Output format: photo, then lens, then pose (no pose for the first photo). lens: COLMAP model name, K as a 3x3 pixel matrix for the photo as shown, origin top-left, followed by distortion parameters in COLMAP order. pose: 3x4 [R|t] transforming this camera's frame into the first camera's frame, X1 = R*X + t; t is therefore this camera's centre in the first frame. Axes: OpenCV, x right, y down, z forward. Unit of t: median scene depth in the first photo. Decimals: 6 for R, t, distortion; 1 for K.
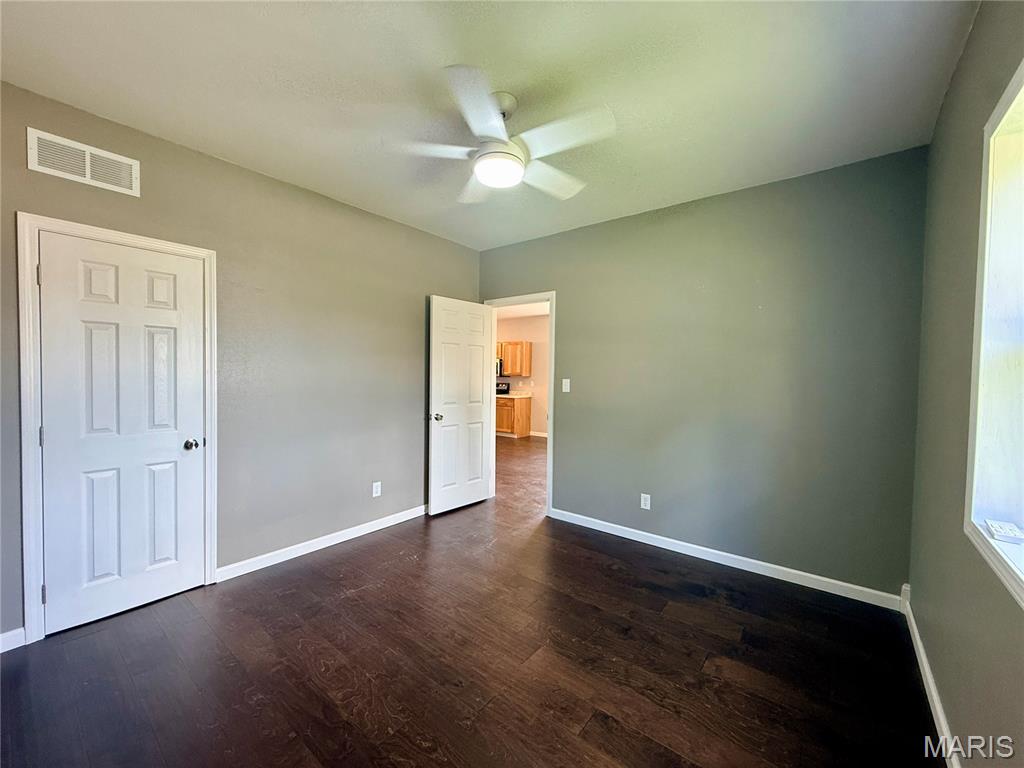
lens RADIAL K [[408.1, 0, 512.0], [0, 408.1, 384.0], [0, 0, 1]] dist [0.000990, 0.000020]
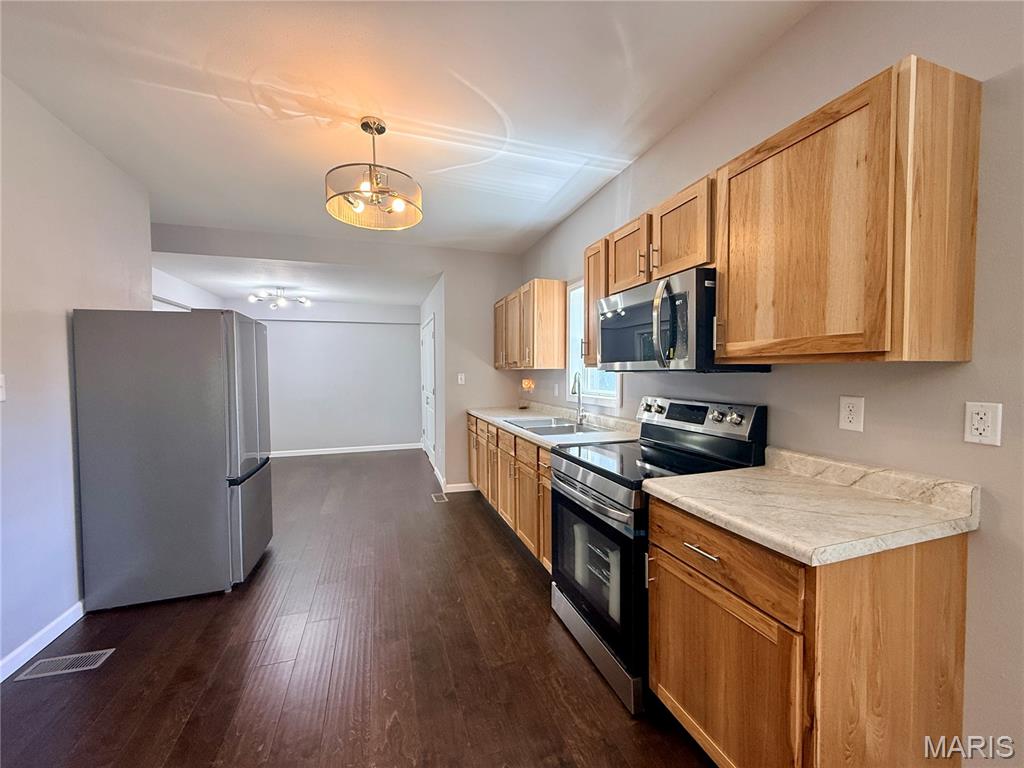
lens RADIAL K [[408.1, 0, 512.0], [0, 408.1, 384.0], [0, 0, 1]] dist [0.000990, 0.000020]
pose [[0.834364, -0.003133, -0.551205, -0.001086], [0.003723, 0.999993, -0.000049, -0.012391], [0.551202, -0.002011, 0.834370, 0.817887]]
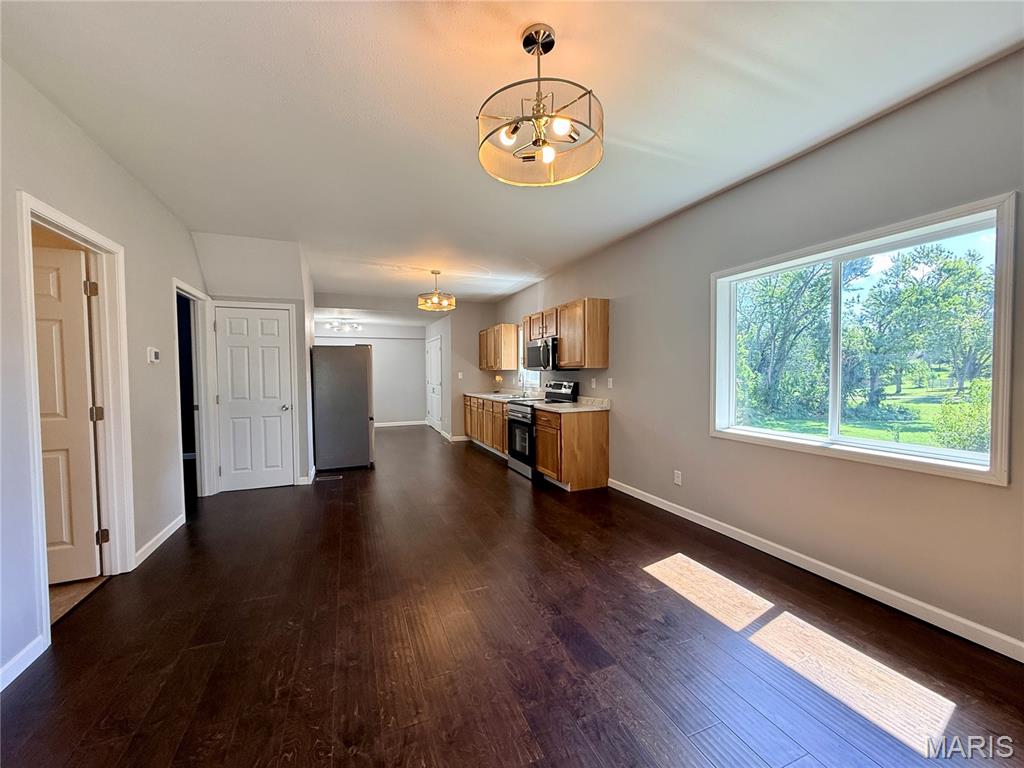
lens RADIAL K [[408.1, 0, 512.0], [0, 408.1, 384.0], [0, 0, 1]] dist [0.000990, 0.000020]
pose [[0.869582, -0.005848, -0.493754, 0.190171], [0.006383, 0.999979, -0.000603, 0.000240], [0.493747, -0.002627, 0.869601, 0.508173]]
